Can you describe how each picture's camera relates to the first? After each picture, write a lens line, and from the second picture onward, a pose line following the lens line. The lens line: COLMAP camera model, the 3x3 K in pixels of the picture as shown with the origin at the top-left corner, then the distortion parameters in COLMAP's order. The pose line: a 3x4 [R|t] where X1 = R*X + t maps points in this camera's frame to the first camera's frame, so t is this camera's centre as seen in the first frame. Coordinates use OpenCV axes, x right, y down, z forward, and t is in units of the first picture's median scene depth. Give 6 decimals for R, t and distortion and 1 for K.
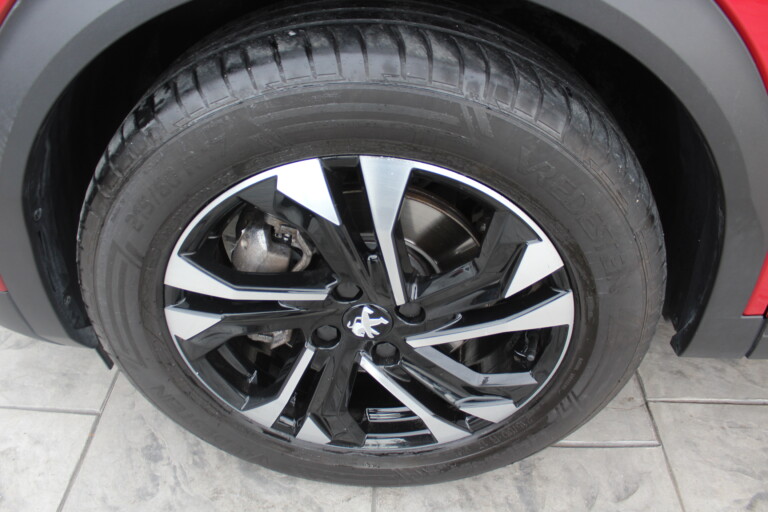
lens RADIAL K [[633.1, 0, 381.2], [0, 633.1, 264.5], [0, 0, 1]] dist [-0.174412, 0.142656]
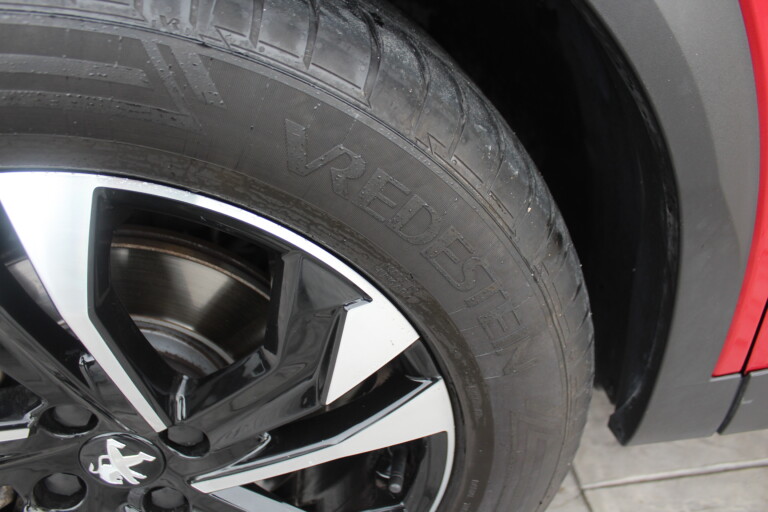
lens RADIAL K [[633.1, 0, 381.2], [0, 633.1, 264.5], [0, 0, 1]] dist [-0.174412, 0.142656]
pose [[0.985305, -0.097672, 0.140126, 0.192507], [0.111426, 0.989325, -0.093912, -0.015587], [-0.129457, 0.108146, 0.985670, 0.447182]]
